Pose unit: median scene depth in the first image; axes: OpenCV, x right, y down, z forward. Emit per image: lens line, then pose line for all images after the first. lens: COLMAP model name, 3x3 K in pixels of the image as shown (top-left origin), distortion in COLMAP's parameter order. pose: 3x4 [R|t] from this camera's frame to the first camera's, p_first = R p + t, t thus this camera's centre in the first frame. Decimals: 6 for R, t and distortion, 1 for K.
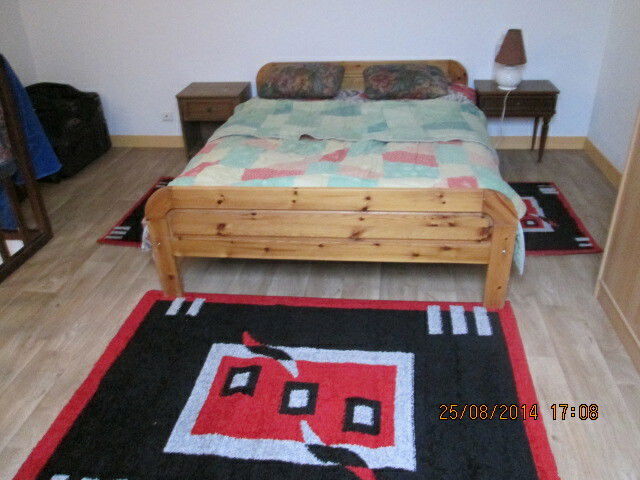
lens RADIAL K [[528.6, 0, 320.0], [0, 528.6, 240.0], [0, 0, 1]] dist [-0.094503, 0.115315]
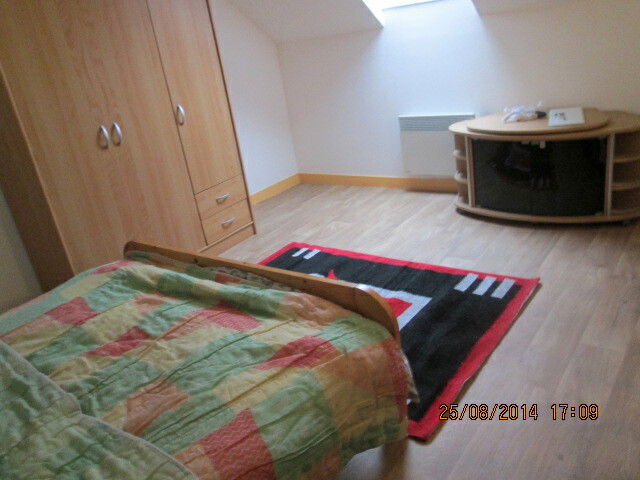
lens RADIAL K [[521.6, 0, 321.7], [0, 521.6, 249.5], [0, 0, 1]] dist [-0.043676, 0.000209]
pose [[-0.849540, -0.038296, 0.526132, -0.585079], [0.404791, 0.592220, 0.696720, -0.637298], [-0.338267, 0.804865, -0.487613, 1.235915]]
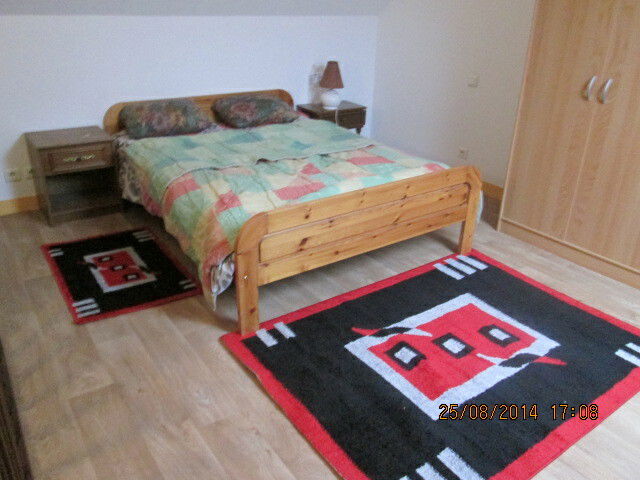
lens RADIAL K [[521.6, 0, 321.7], [0, 521.6, 249.5], [0, 0, 1]] dist [-0.043676, 0.000209]
pose [[0.732978, -0.241340, 0.636001, -0.764110], [0.281326, 0.958794, 0.039606, -0.038052], [-0.619353, 0.149894, 0.770671, 0.171640]]
